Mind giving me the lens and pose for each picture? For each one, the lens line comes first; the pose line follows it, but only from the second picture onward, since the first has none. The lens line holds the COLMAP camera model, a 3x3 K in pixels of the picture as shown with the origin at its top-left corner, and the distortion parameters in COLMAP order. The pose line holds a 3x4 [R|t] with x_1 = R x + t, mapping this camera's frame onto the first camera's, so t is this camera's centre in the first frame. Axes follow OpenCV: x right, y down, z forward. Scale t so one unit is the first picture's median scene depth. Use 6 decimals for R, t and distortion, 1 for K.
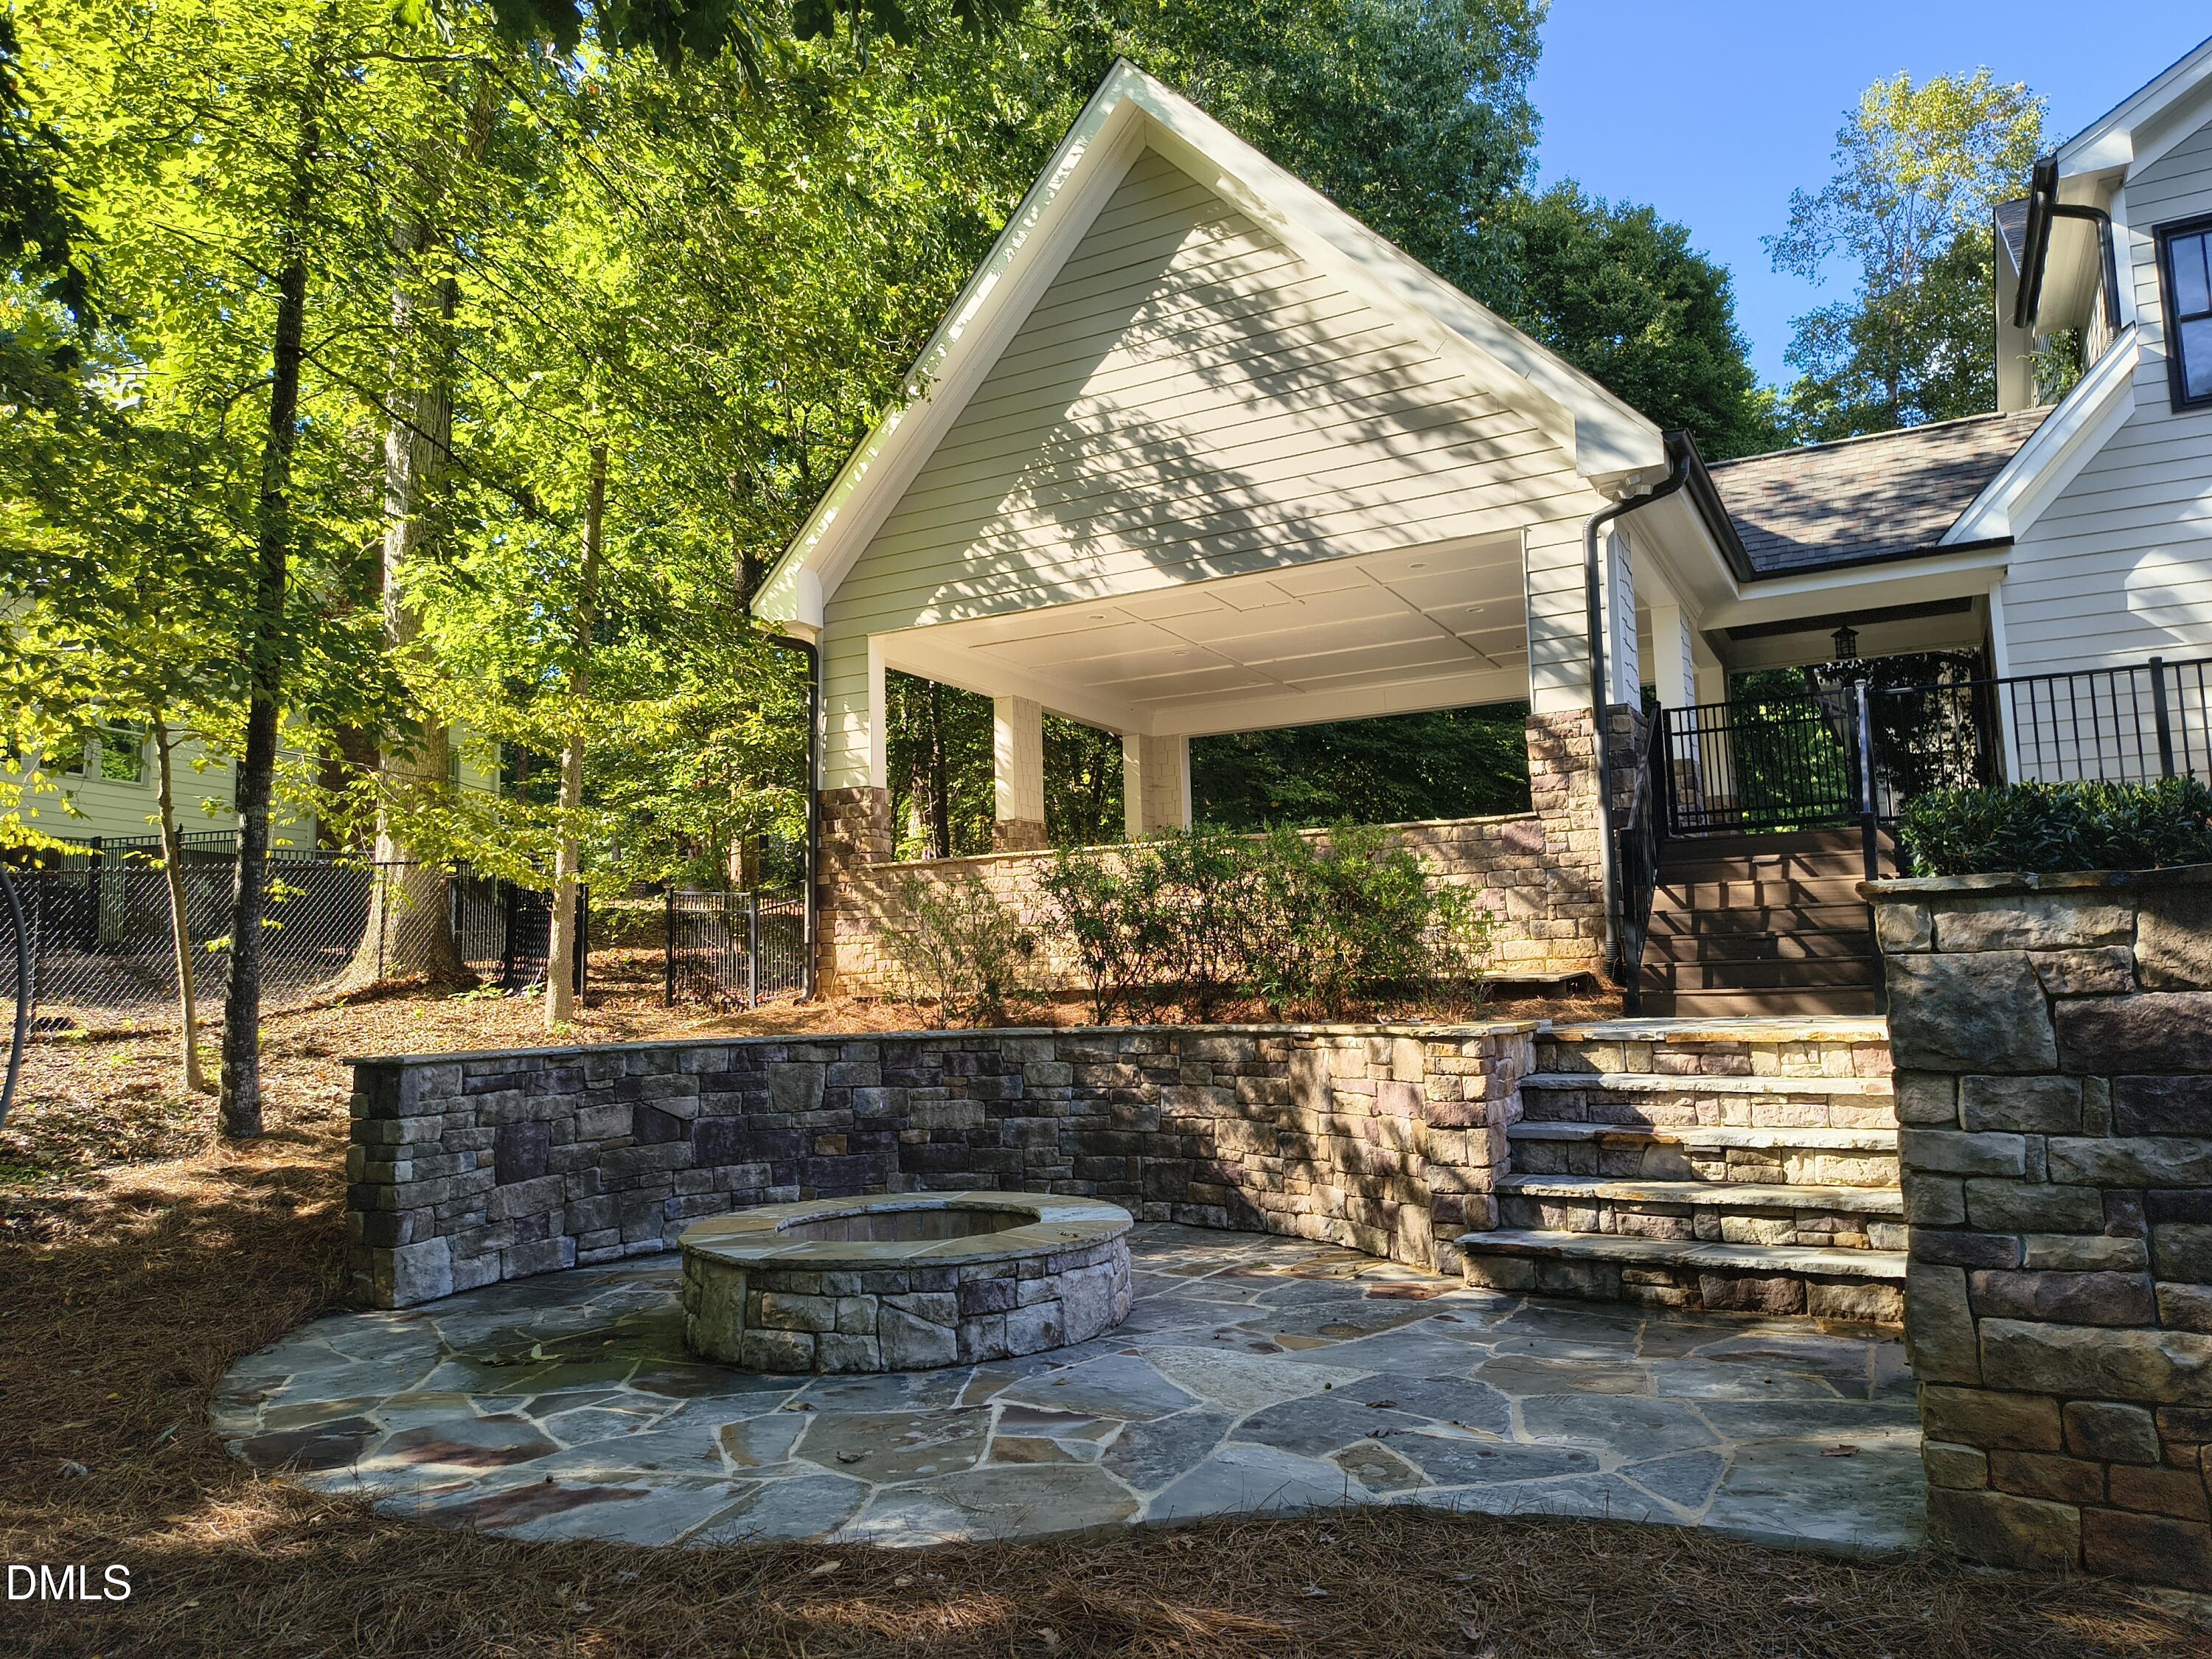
lens RADIAL K [[1504.1, 0, 1105.7], [0, 1504.1, 815.3], [0, 0, 1]] dist [0.093116, -0.108083]
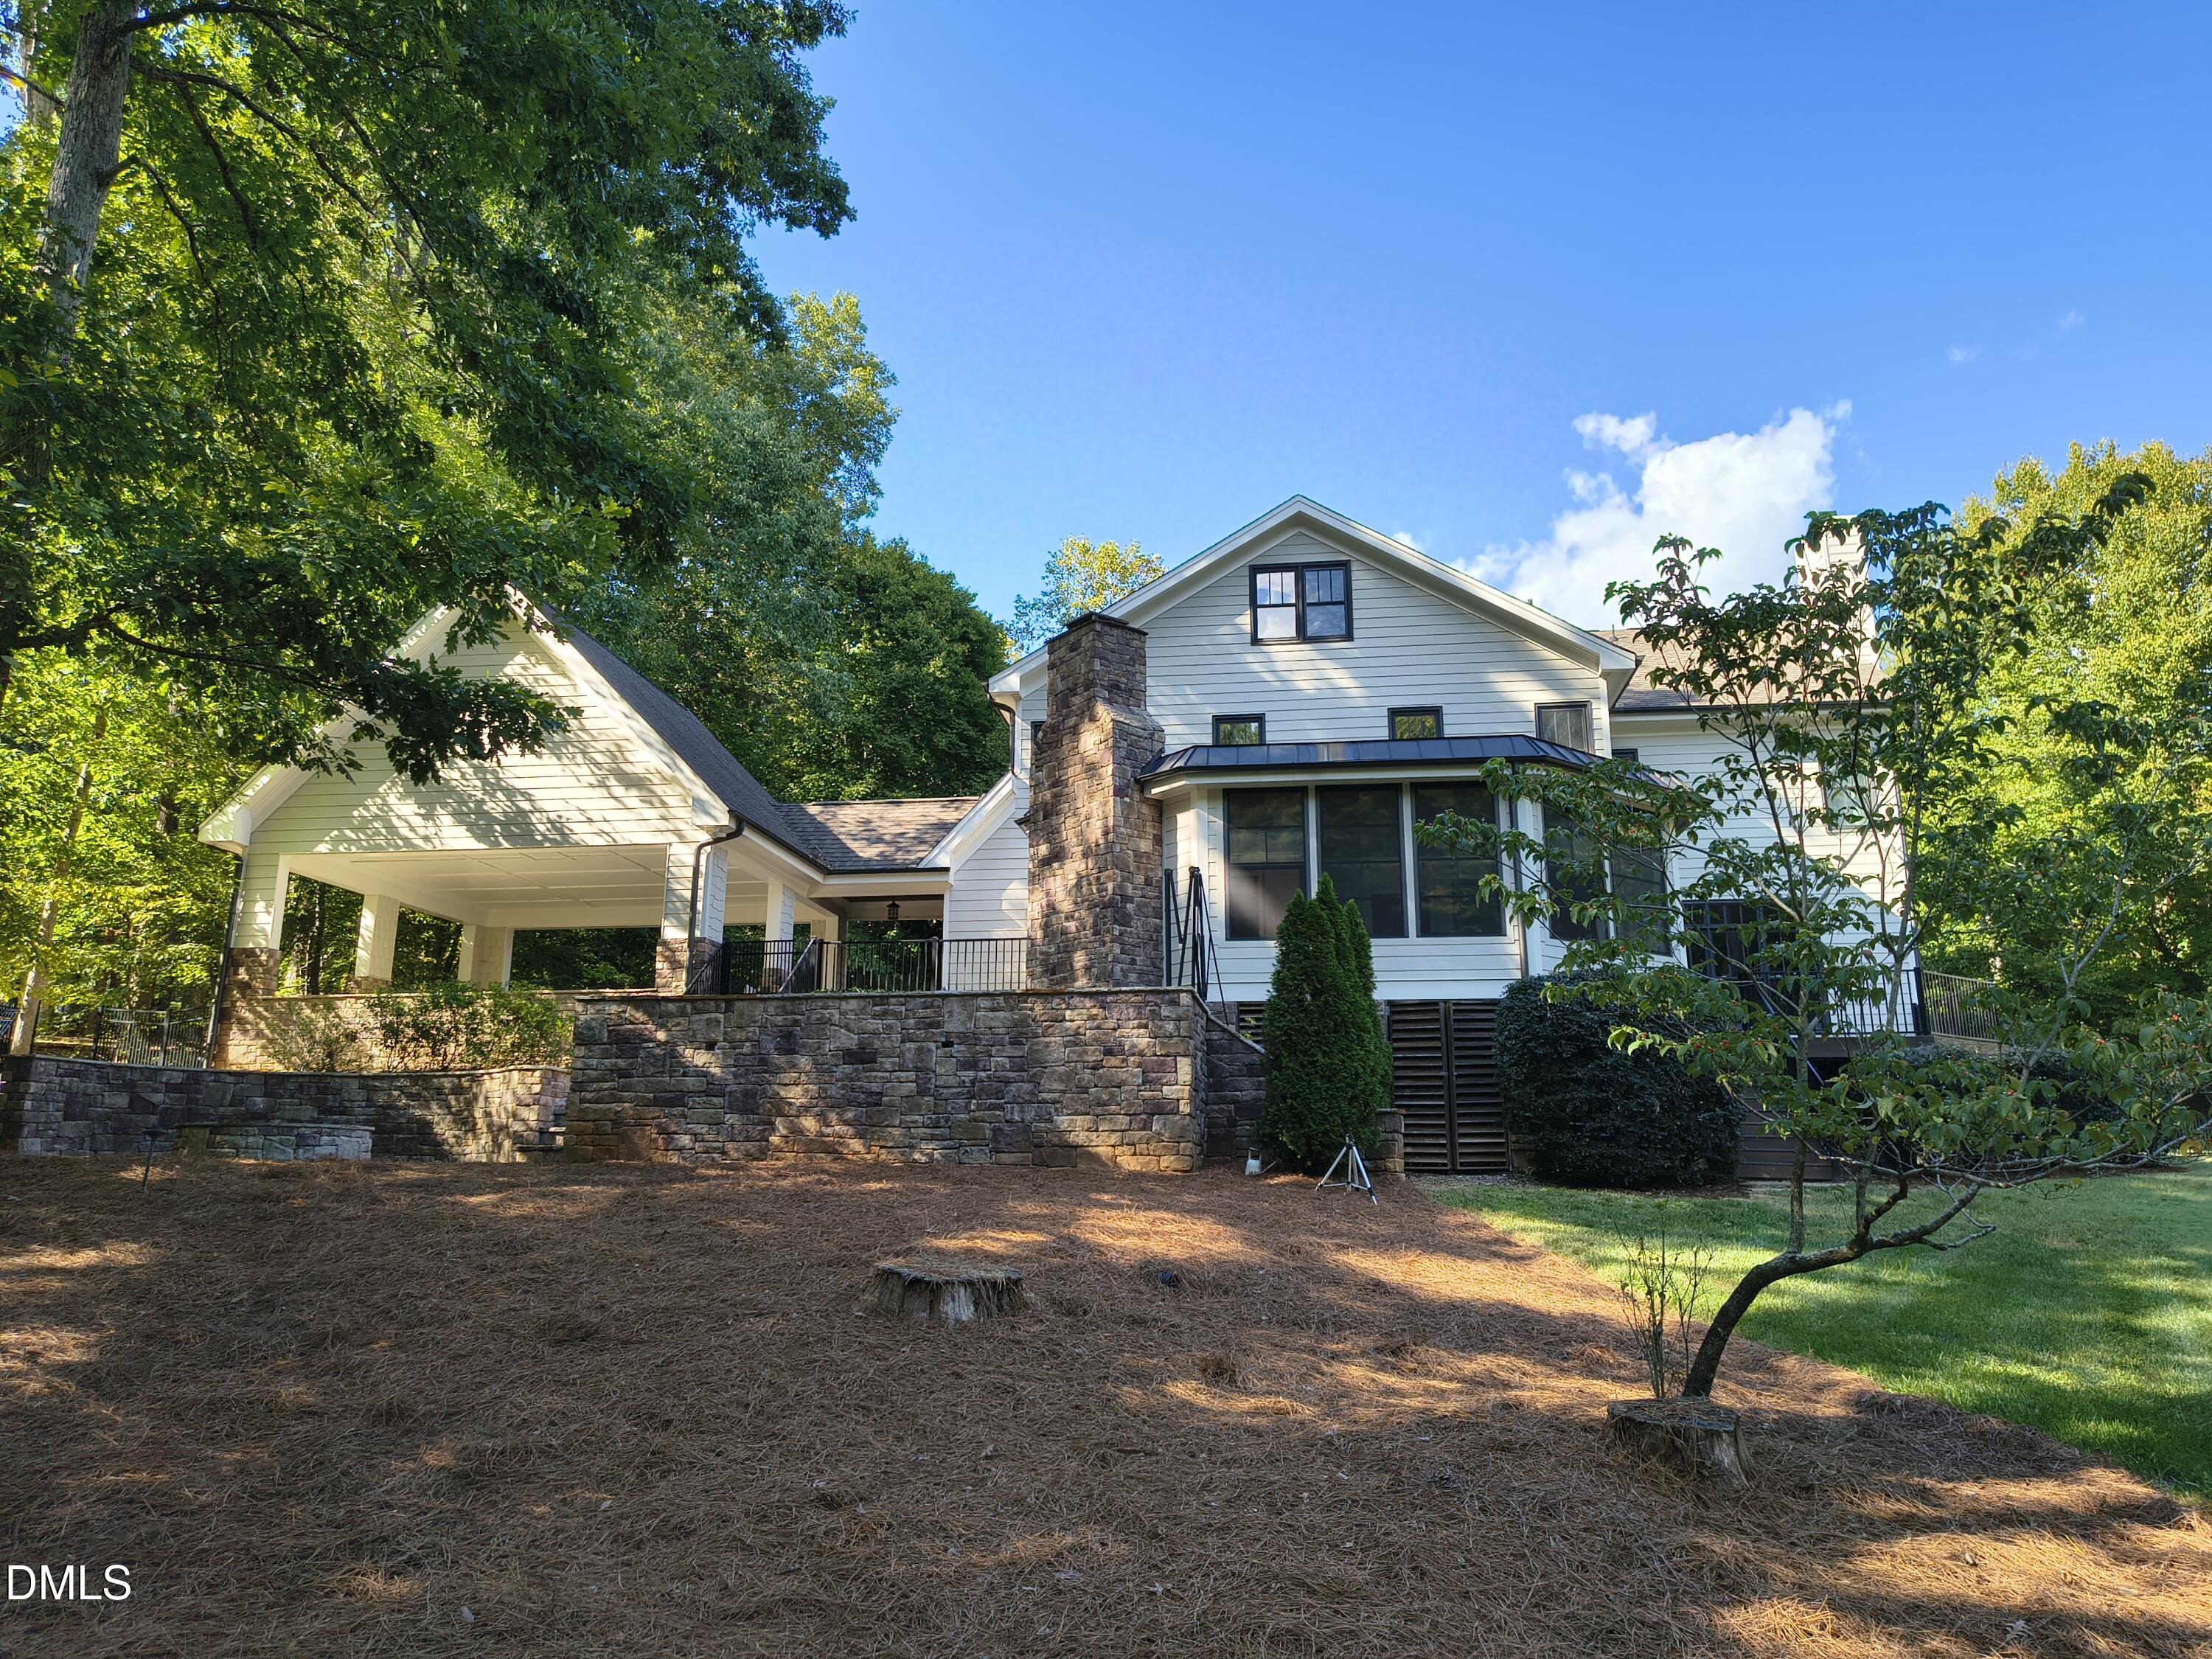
lens RADIAL K [[1504.1, 0, 1105.7], [0, 1504.1, 815.3], [0, 0, 1]] dist [0.093116, -0.108083]
pose [[0.931664, 0.111765, 0.345704, 0.105604], [-0.066648, 0.987937, -0.139781, 0.010956], [-0.357156, 0.107189, 0.927874, -0.935866]]
